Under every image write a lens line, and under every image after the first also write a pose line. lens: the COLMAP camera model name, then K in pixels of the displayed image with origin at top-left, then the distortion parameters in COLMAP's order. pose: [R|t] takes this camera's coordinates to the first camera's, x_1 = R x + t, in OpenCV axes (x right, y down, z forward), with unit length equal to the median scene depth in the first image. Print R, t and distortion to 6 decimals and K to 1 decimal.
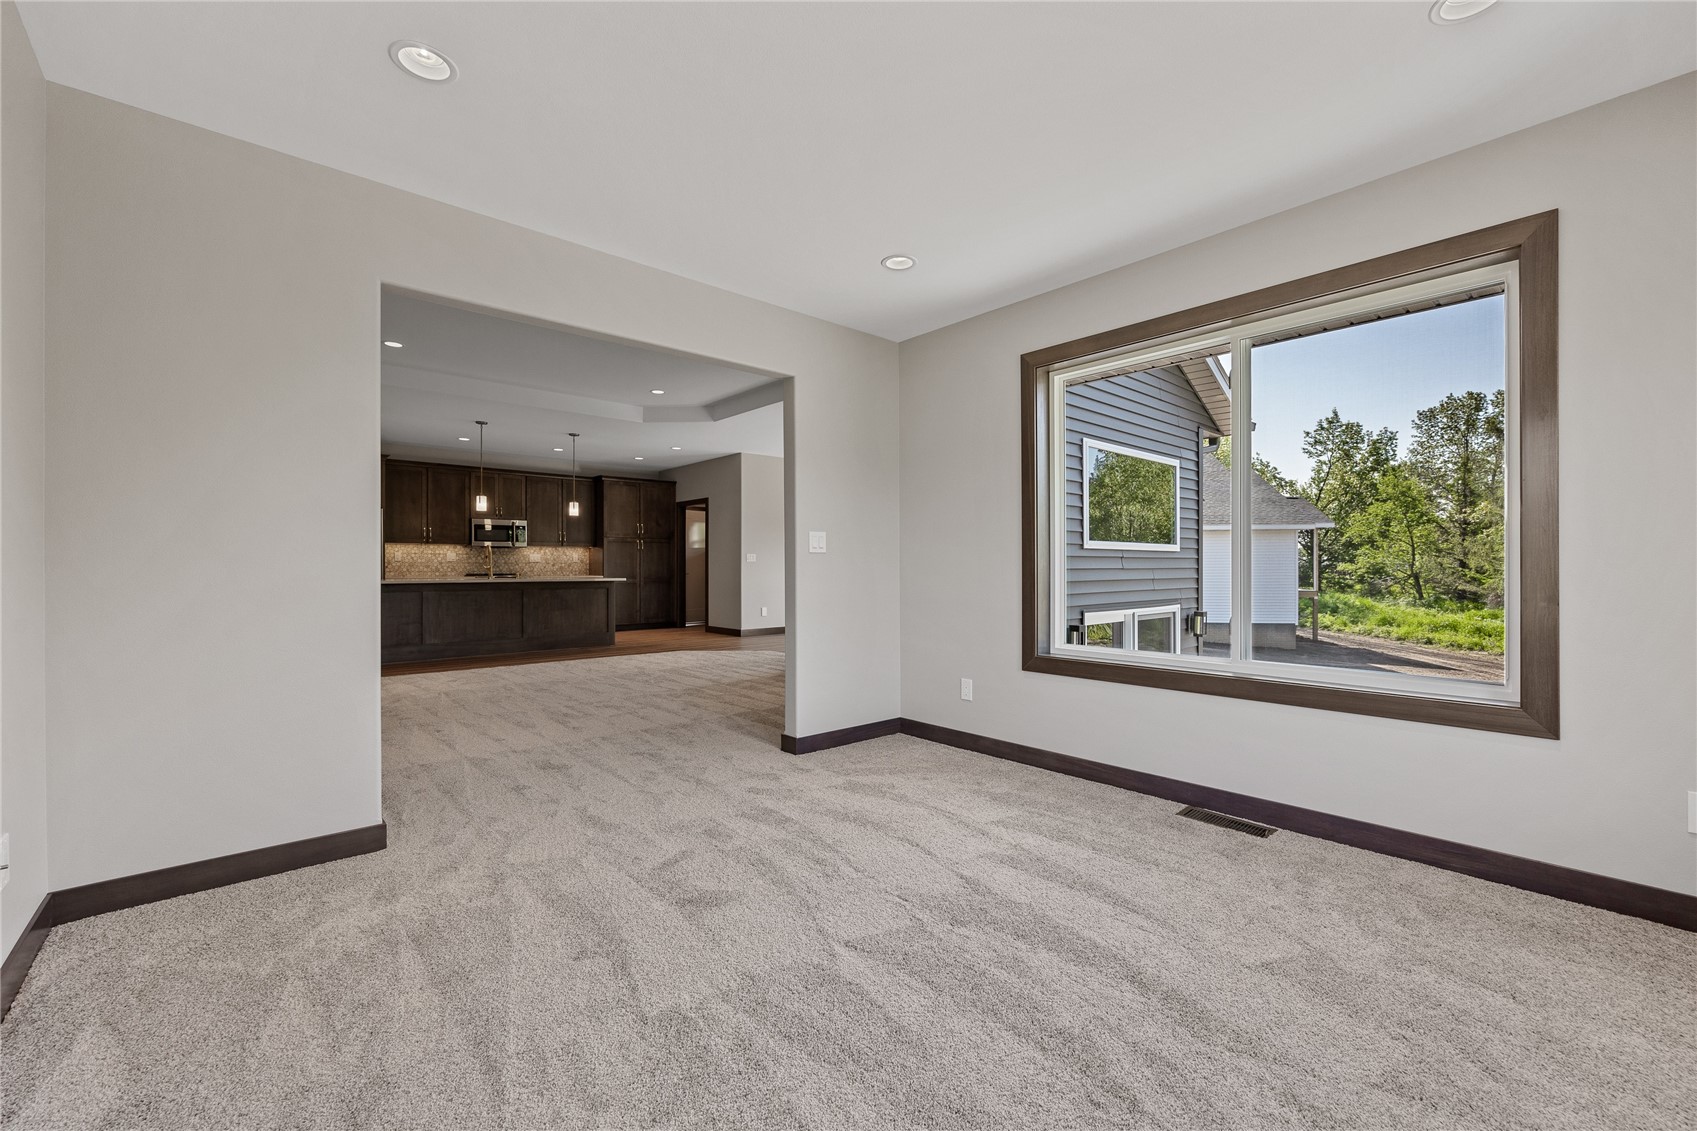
lens RADIAL K [[686.9, 0, 846.9], [0, 686.9, 563.6], [0, 0, 1]] dist [-0.003109, 0.000122]
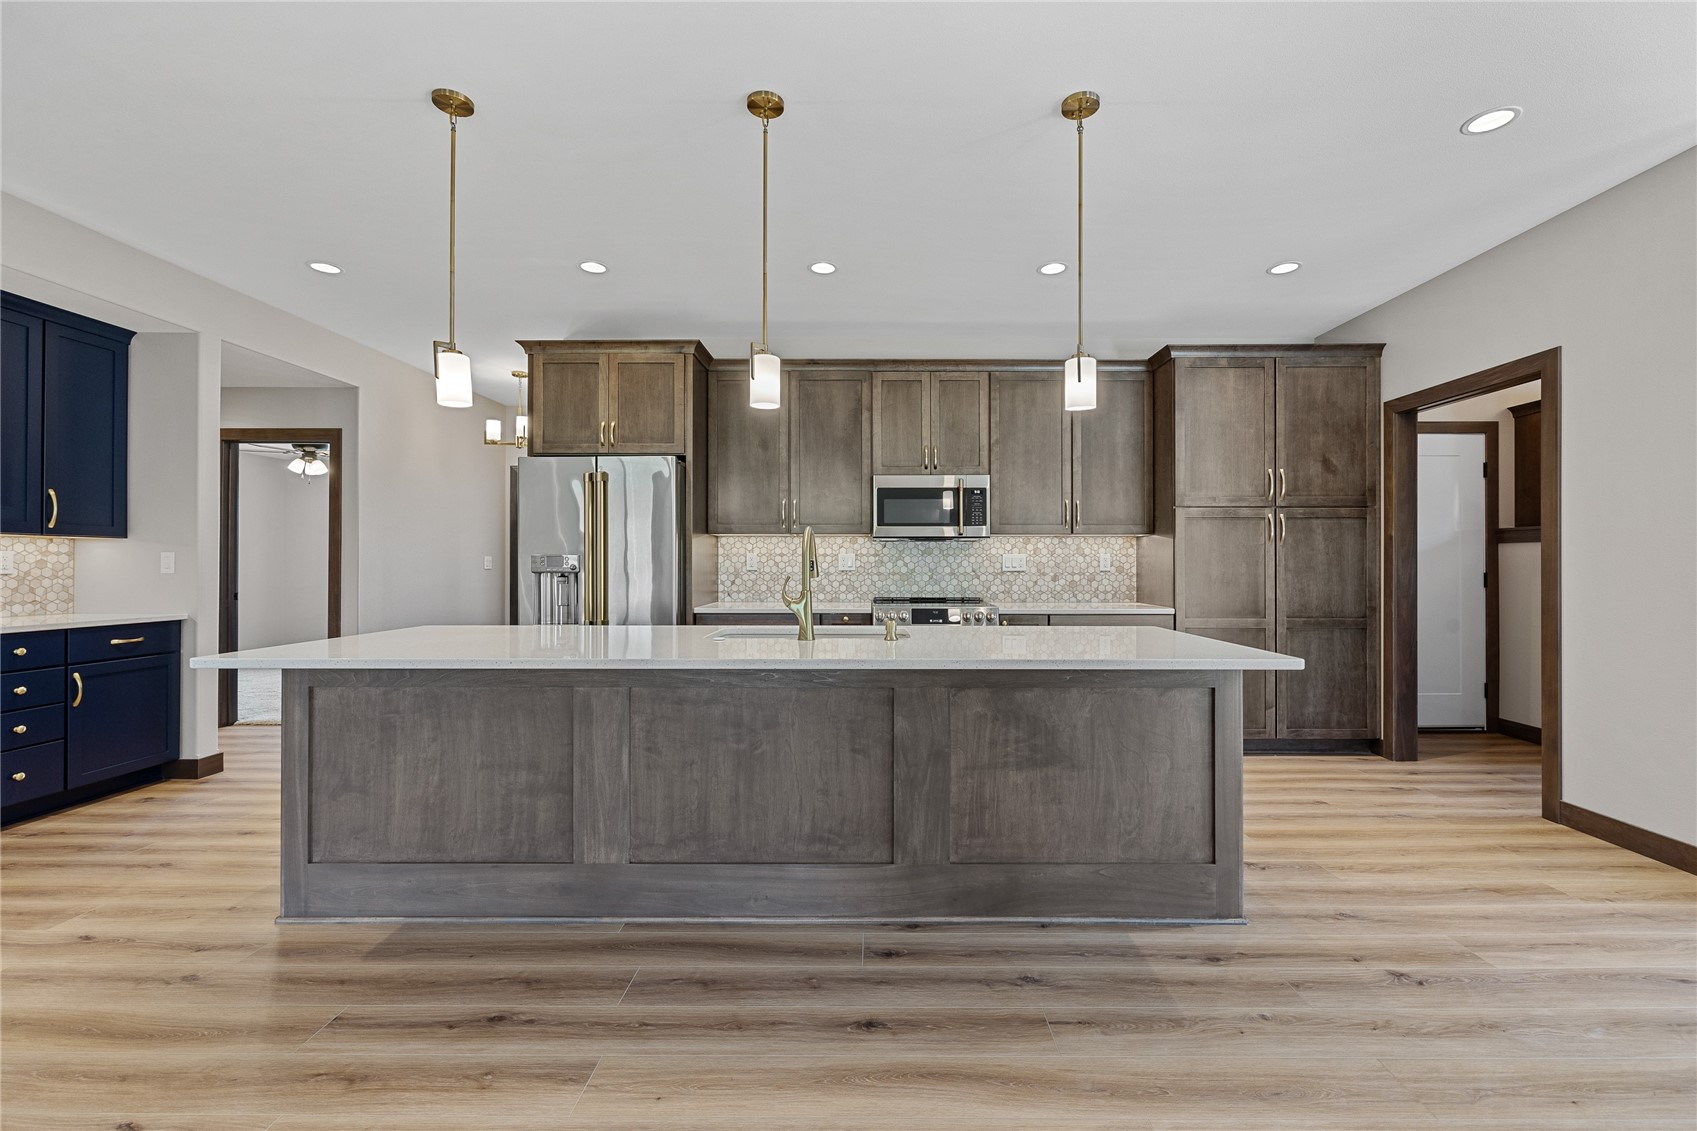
lens RADIAL K [[686.9, 0, 872.2], [0, 686.9, 561.0], [0, 0, 1]] dist [-0.003109, 0.000122]
pose [[0.748013, -0.001956, -0.663681, -0.239962], [0.002615, 0.999997, 0.000000, -0.009429], [0.663679, -0.001736, 0.748016, 0.636446]]
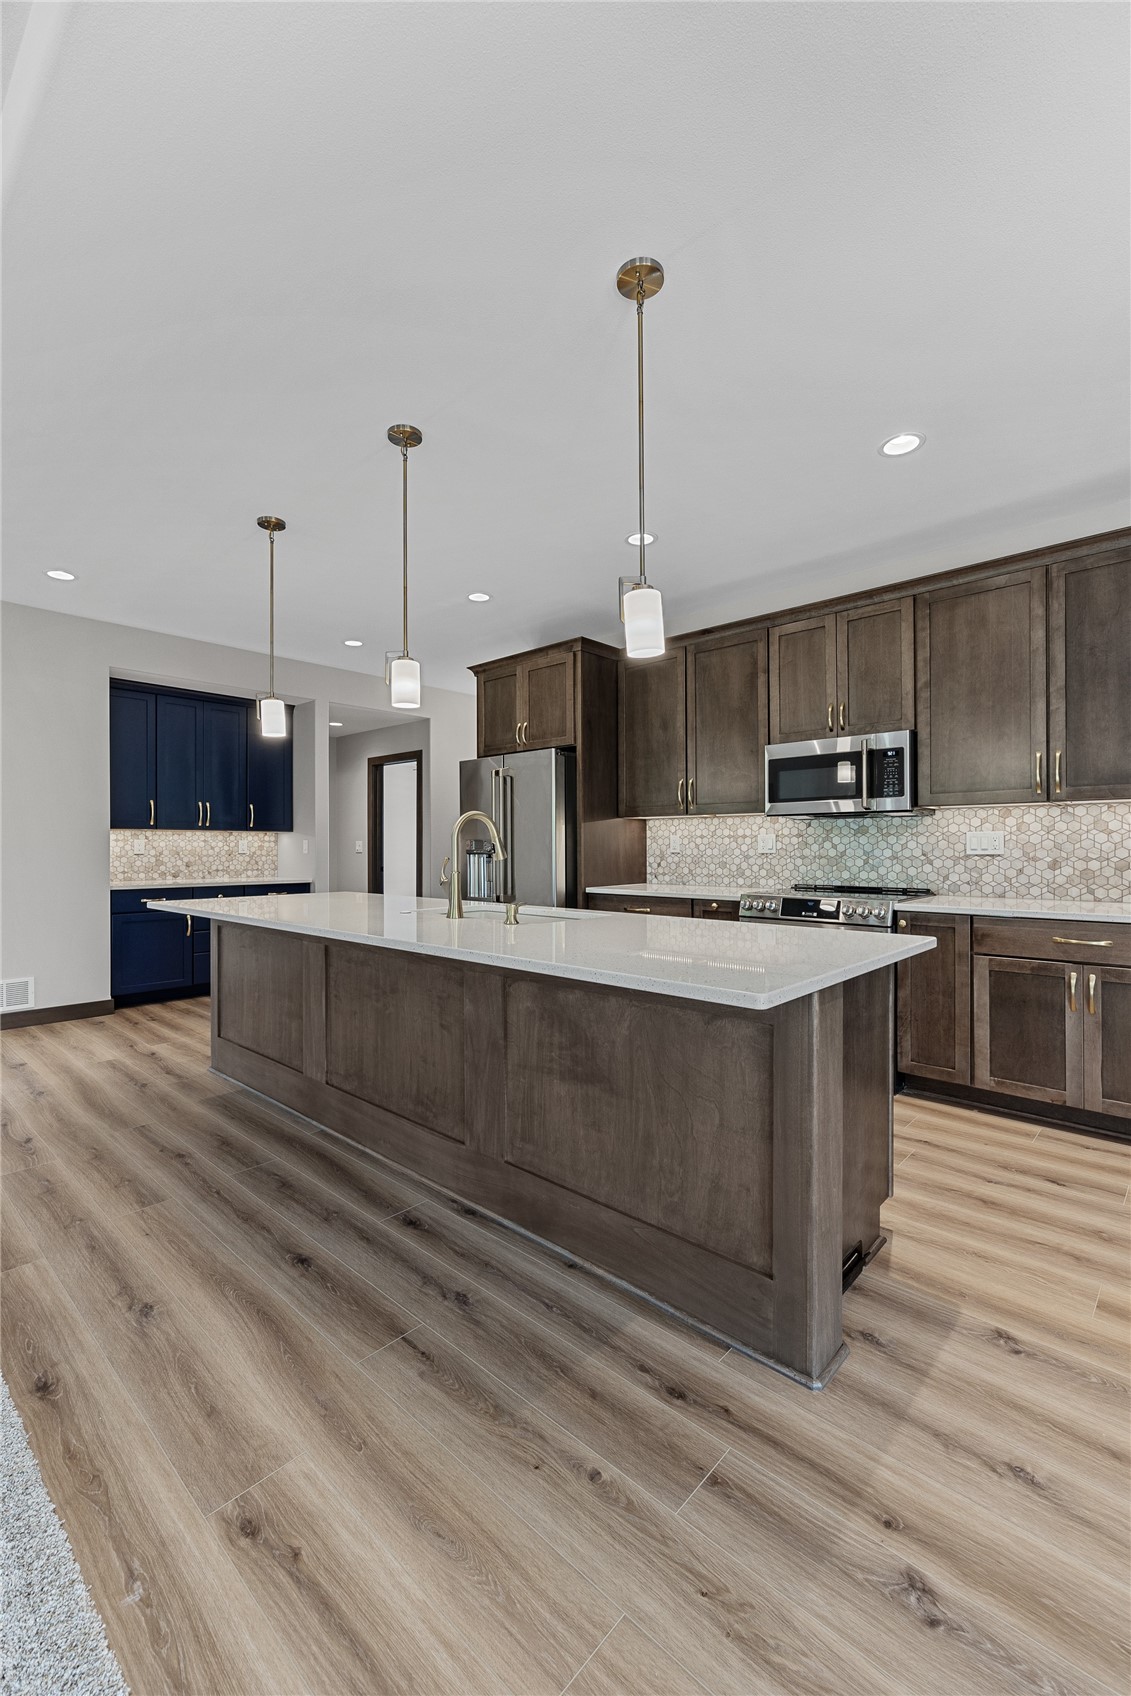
lens RADIAL K [[686.5, 0, 567.1], [0, 686.5, 844.8], [0, 0, 1]] dist [-0.003109, 0.000122]
pose [[0.130352, -0.005635, -0.991452, -0.169432], [0.006151, 0.999969, -0.004874, -0.006787], [0.991449, -0.005463, 0.130383, 0.800169]]
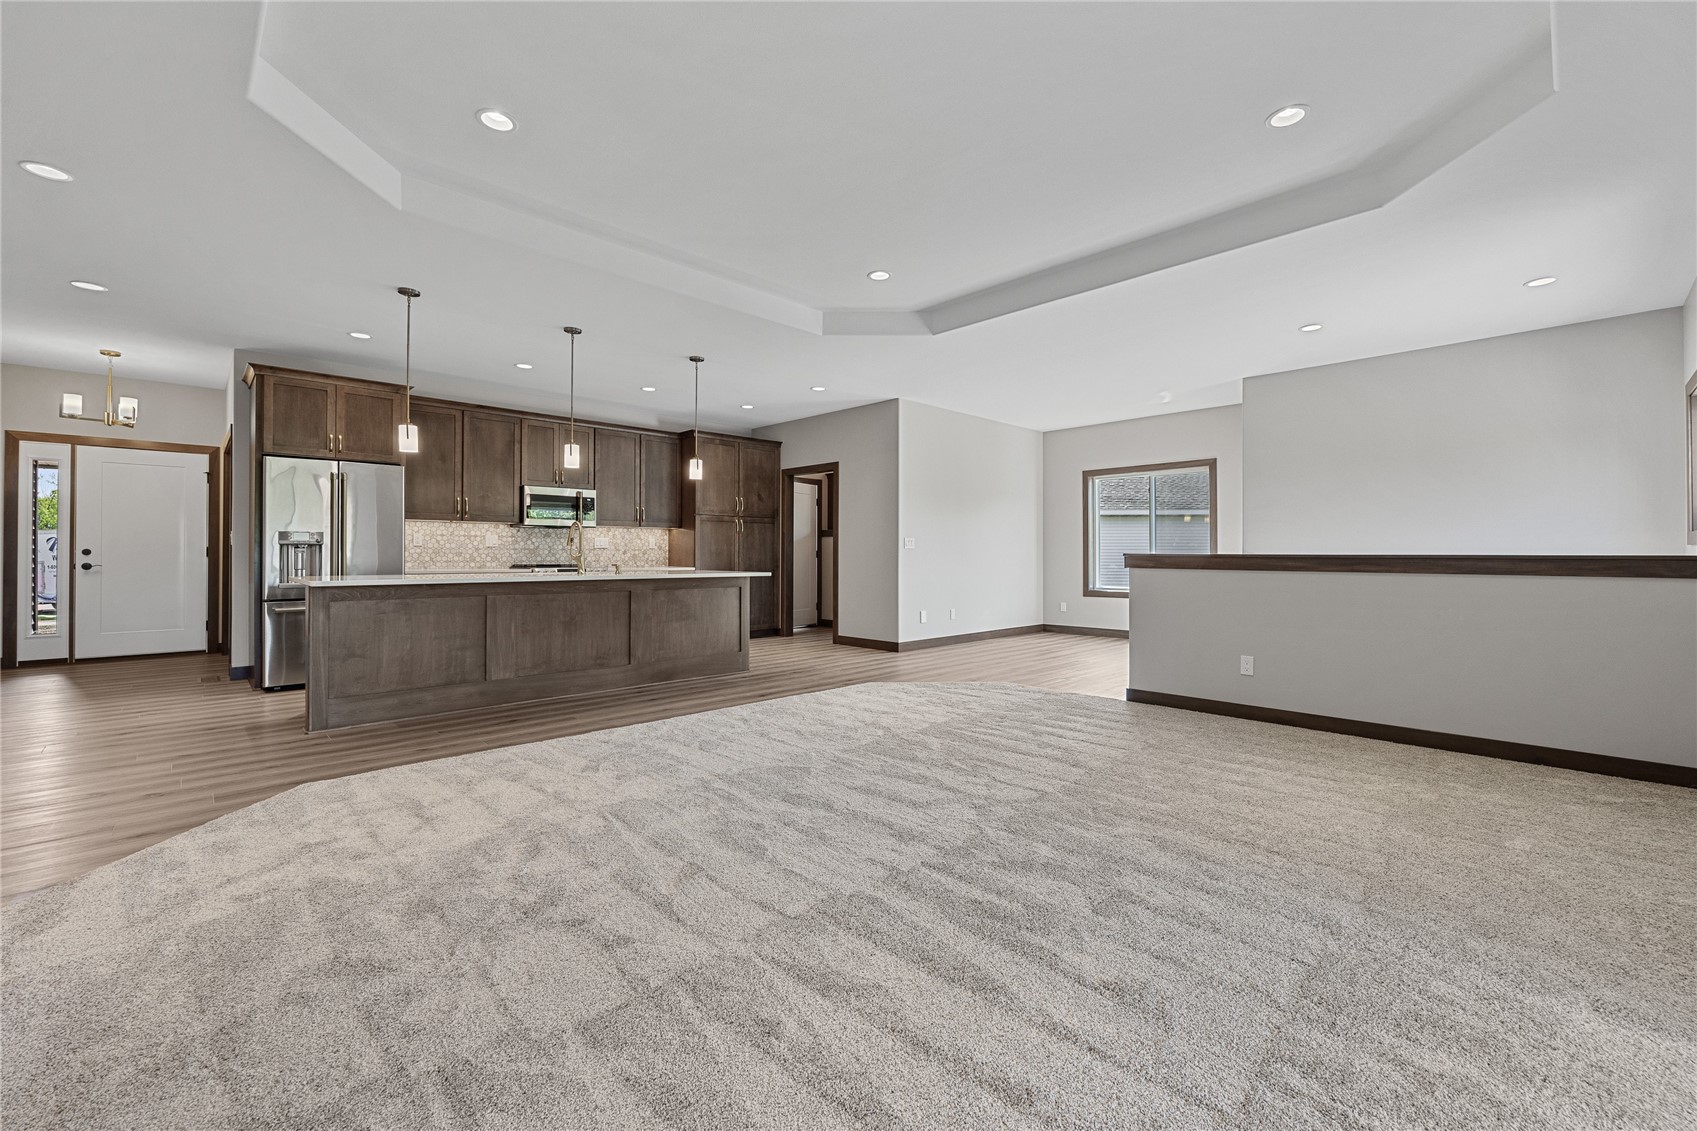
lens RADIAL K [[686.9, 0, 850.5], [0, 686.9, 552.2], [0, 0, 1]] dist [-0.003109, 0.000122]
pose [[0.998809, 0.004257, 0.048597, -0.237319], [-0.004401, 0.999986, 0.002856, -0.001130], [-0.048584, -0.003066, 0.998814, 0.272589]]
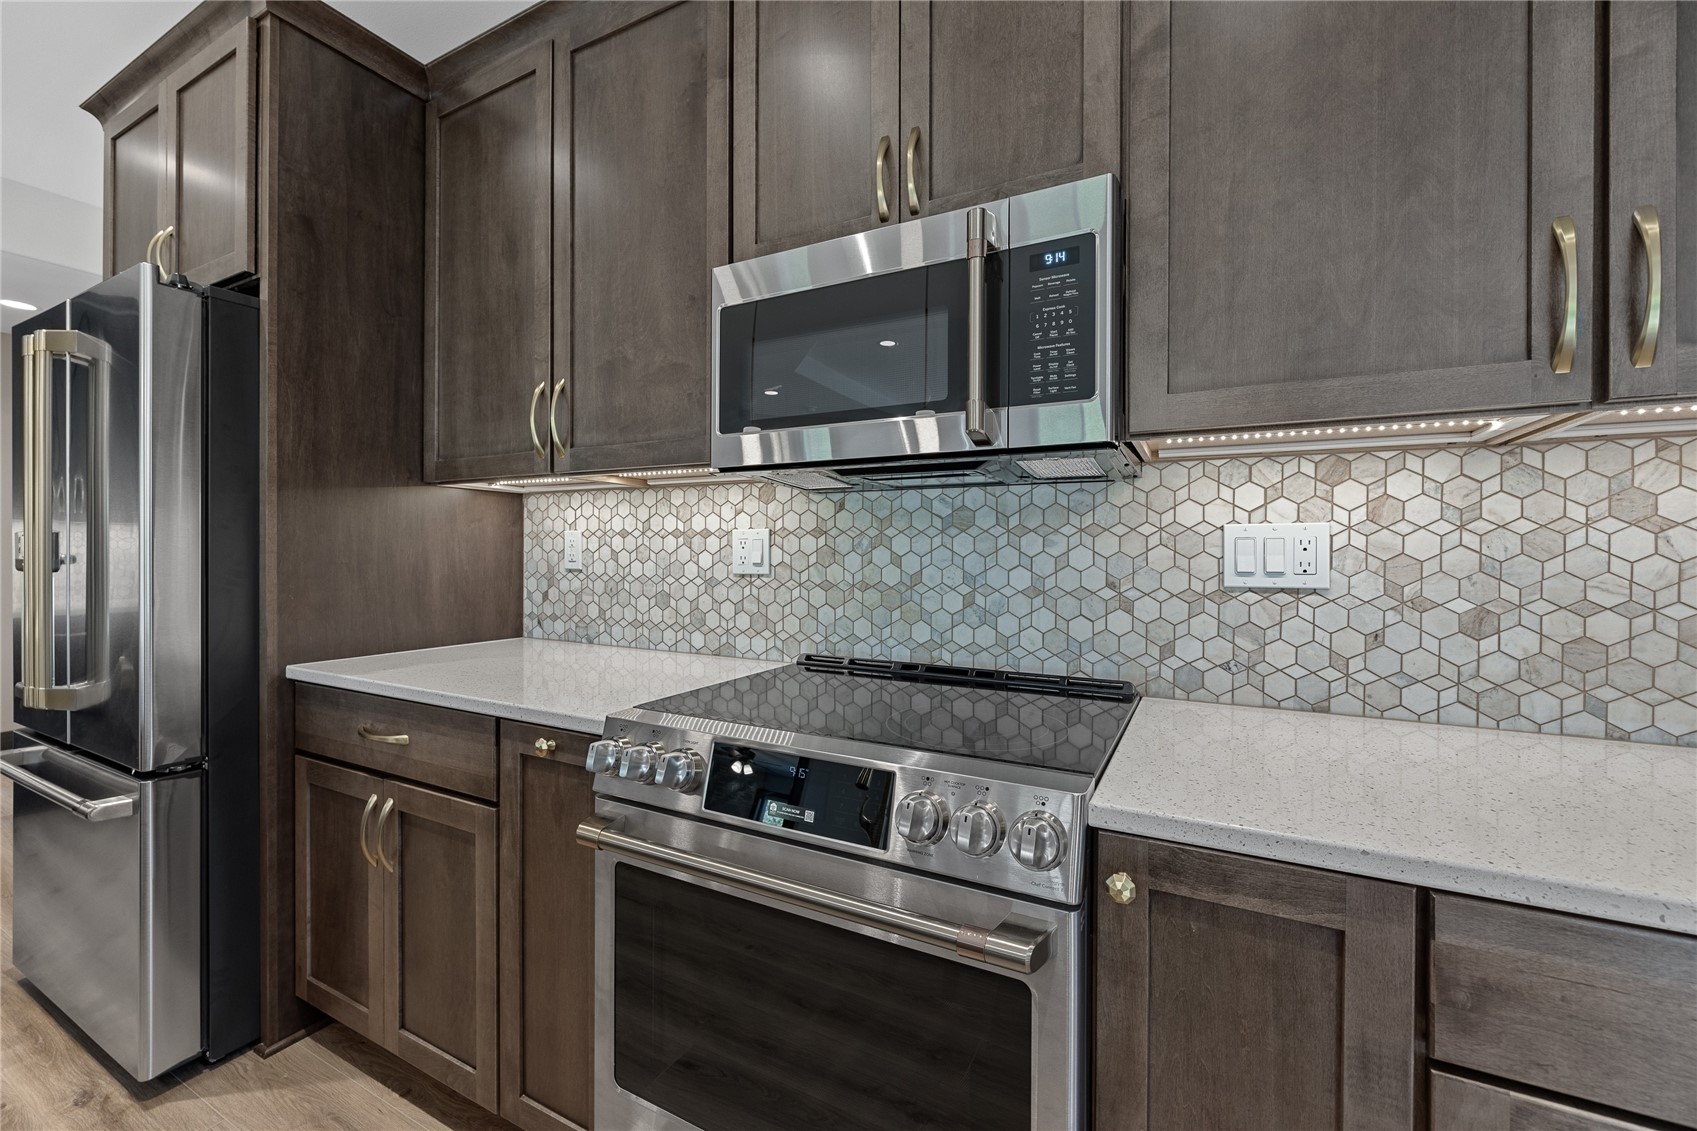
lens RADIAL K [[686.9, 0, 860.2], [0, 686.9, 555.3], [0, 0, 1]] dist [-0.003109, 0.000122]
pose [[0.357949, 0.004075, -0.933732, -0.389739], [-0.002121, 0.999991, 0.003552, -0.008500], [0.933739, 0.000709, 0.357955, 0.935957]]
